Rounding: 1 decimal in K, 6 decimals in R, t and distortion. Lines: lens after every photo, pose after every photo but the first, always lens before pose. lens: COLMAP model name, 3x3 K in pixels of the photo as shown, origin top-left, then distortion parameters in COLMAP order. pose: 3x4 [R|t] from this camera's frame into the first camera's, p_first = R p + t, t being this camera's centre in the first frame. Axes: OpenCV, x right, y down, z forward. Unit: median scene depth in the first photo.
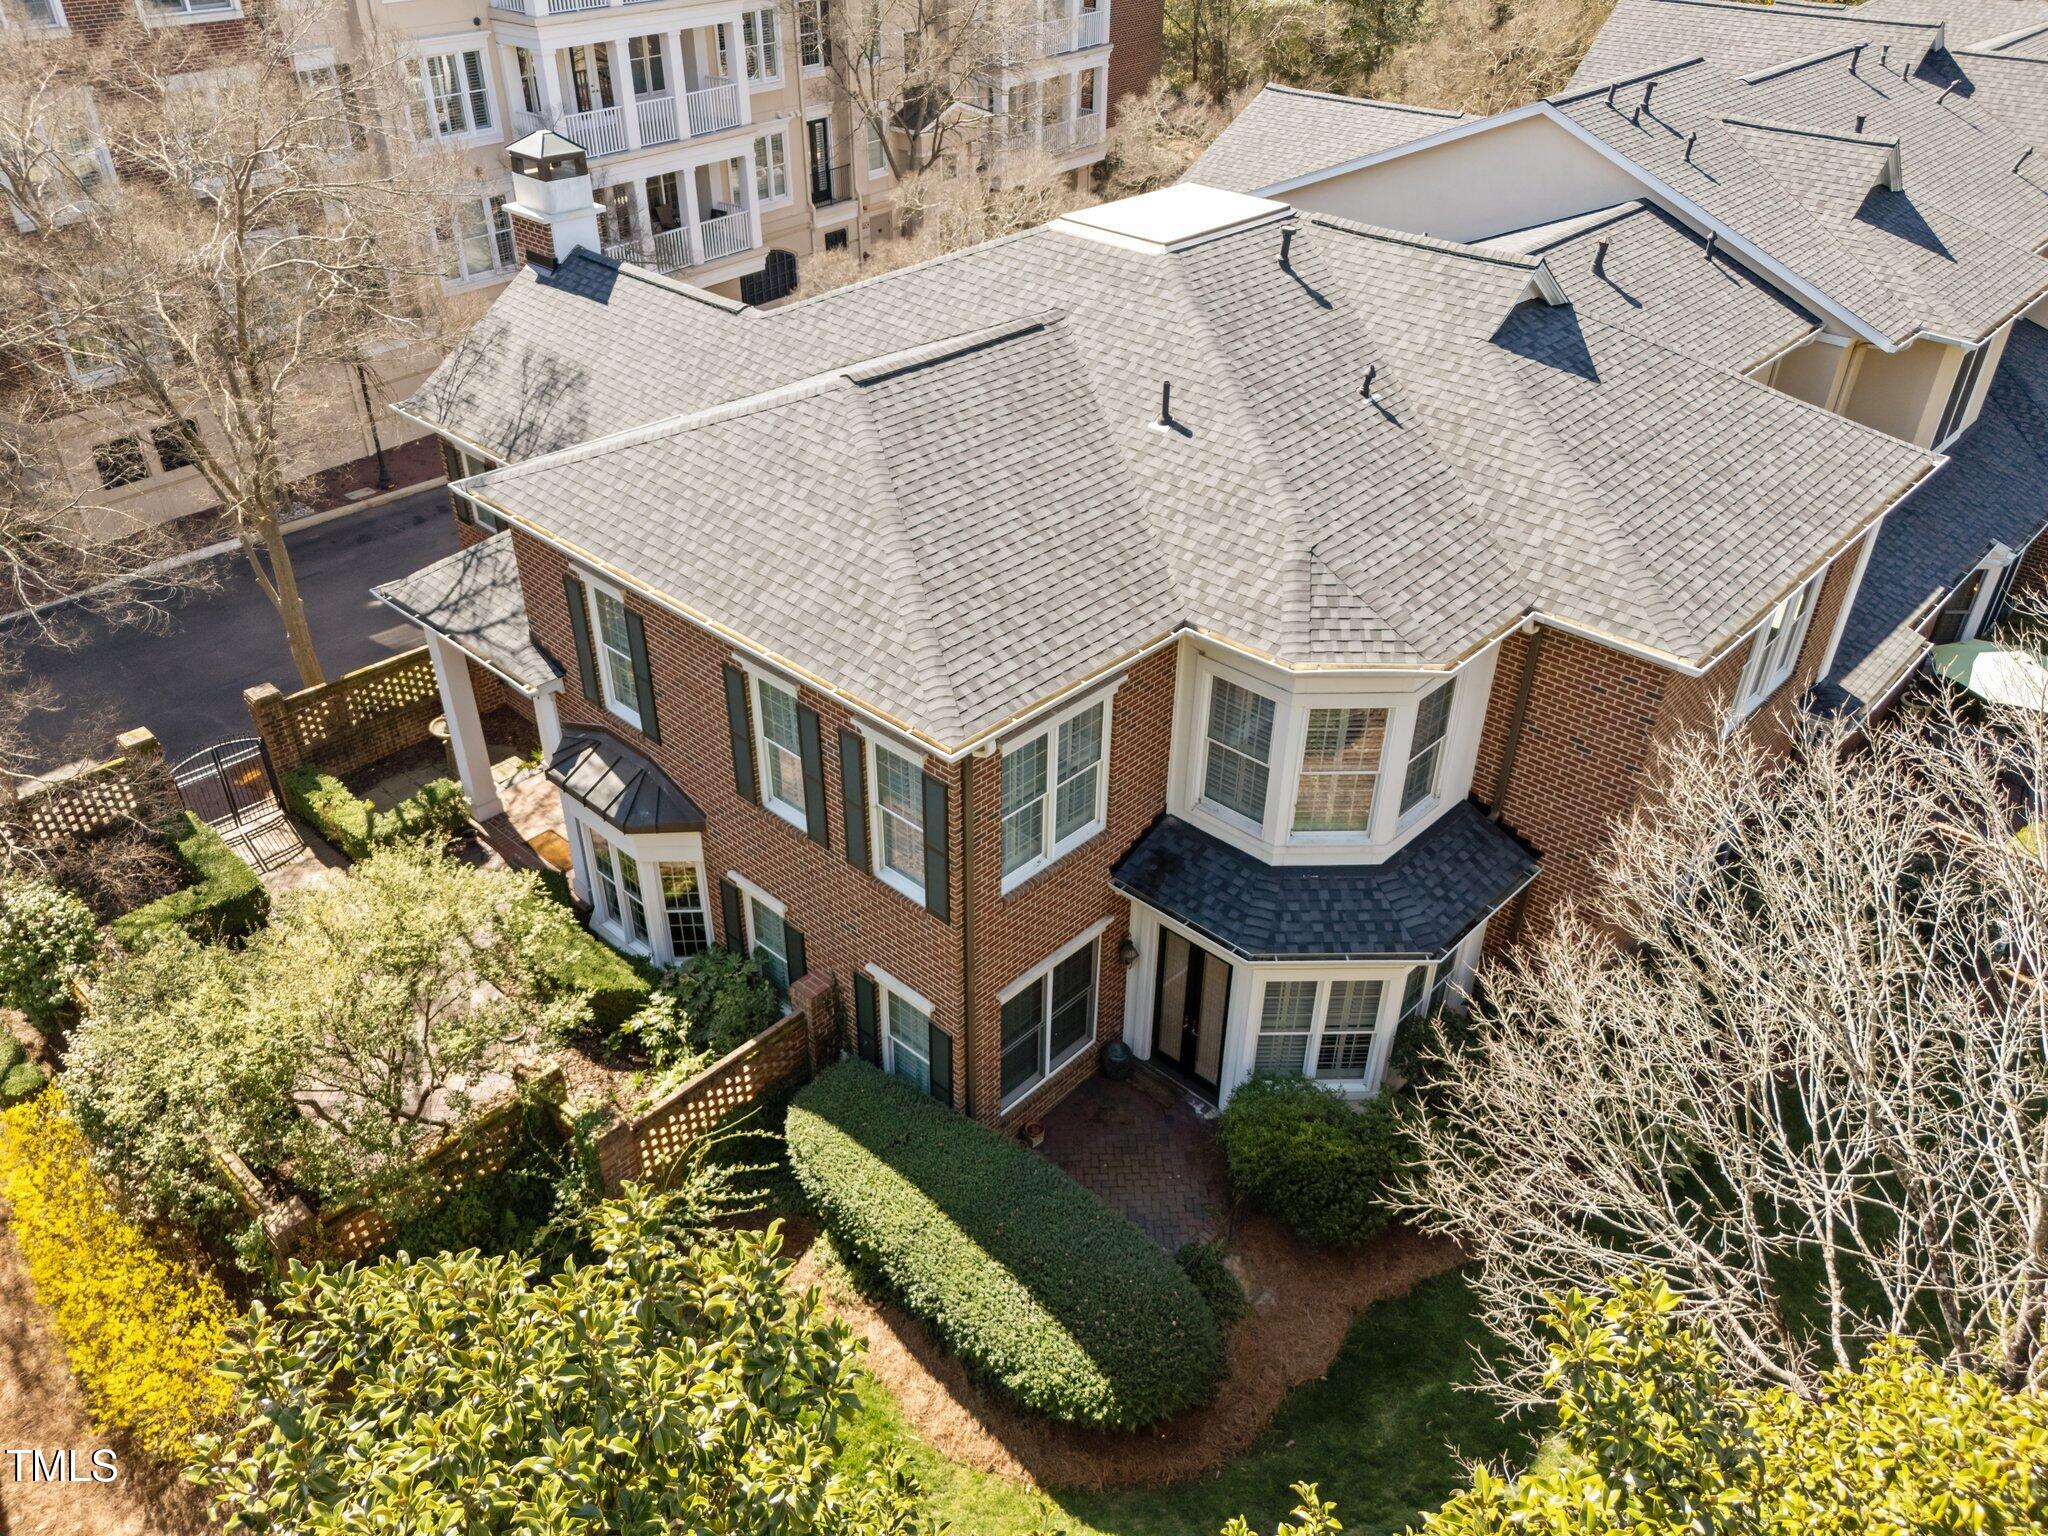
lens RADIAL K [[1476.0, 0, 1024.0], [0, 1476.0, 768.0], [0, 0, 1]] dist [0.058379, -0.041834]
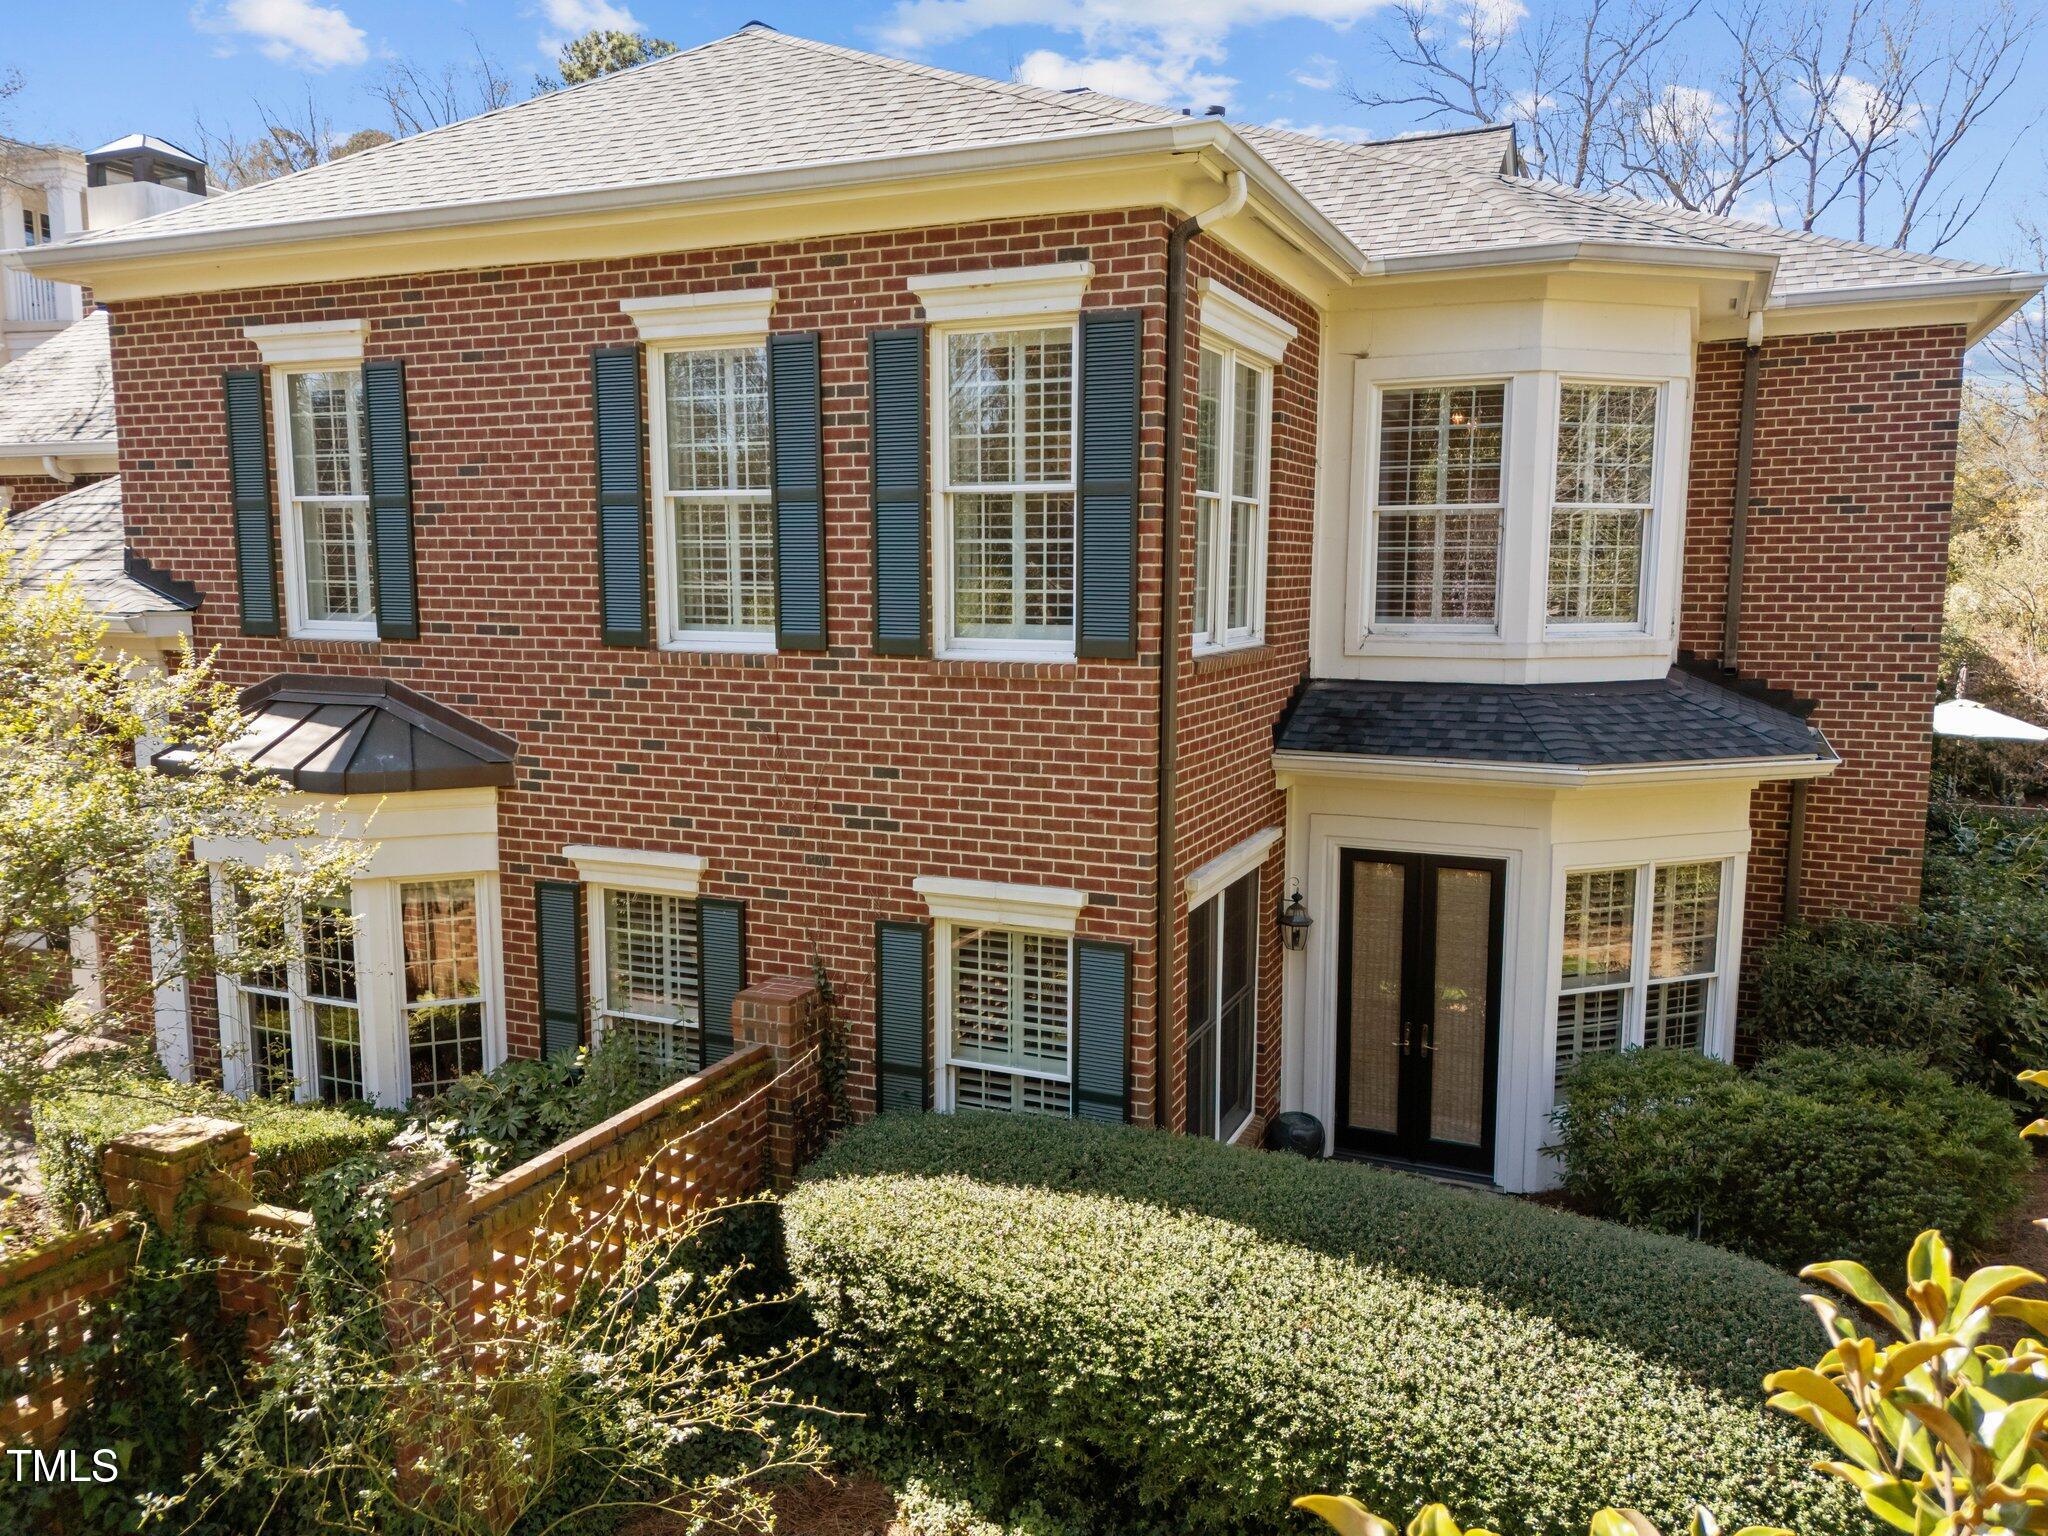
lens RADIAL K [[1476.0, 0, 1024.0], [0, 1476.0, 768.0], [0, 0, 1]] dist [0.058379, -0.041834]
pose [[0.945166, -0.042593, 0.323802, -0.214077], [0.180669, 0.894127, -0.409751, 0.289364], [-0.272068, 0.445783, 0.852793, 0.499700]]
